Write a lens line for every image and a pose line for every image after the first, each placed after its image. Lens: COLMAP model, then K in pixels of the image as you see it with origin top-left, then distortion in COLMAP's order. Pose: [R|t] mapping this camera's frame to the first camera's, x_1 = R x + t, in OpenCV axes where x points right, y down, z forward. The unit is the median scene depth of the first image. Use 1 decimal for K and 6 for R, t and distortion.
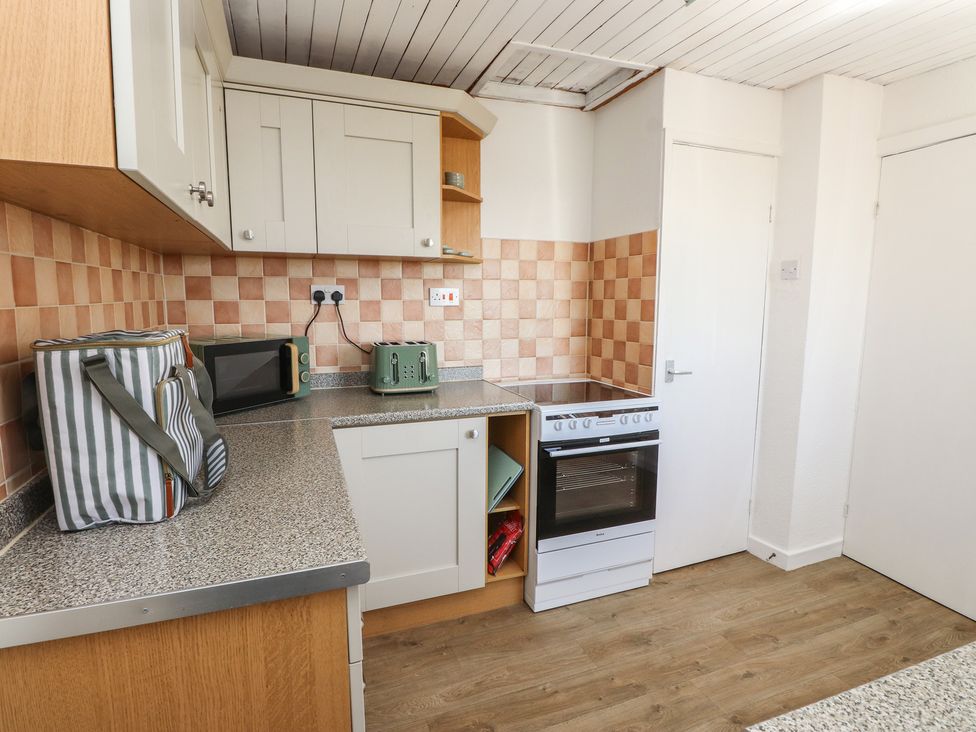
lens RADIAL K [[524.6, 0, 481.3], [0, 524.6, 366.0], [0, 0, 1]] dist [-0.025551, -0.000153]
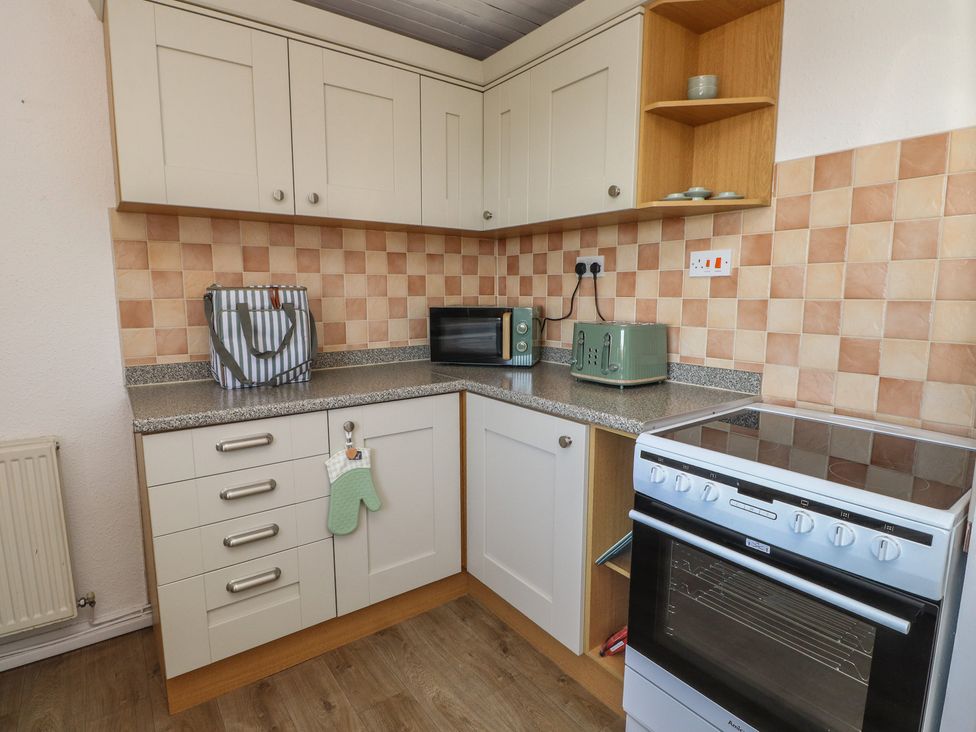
lens RADIAL K [[524.6, 0, 478.2], [0, 524.6, 364.6], [0, 0, 1]] dist [-0.025551, -0.000153]
pose [[0.242047, 0.131463, -0.961317, 0.556316], [-0.125817, 0.986666, 0.103251, -0.034773], [0.962072, 0.095958, 0.255360, 0.571844]]
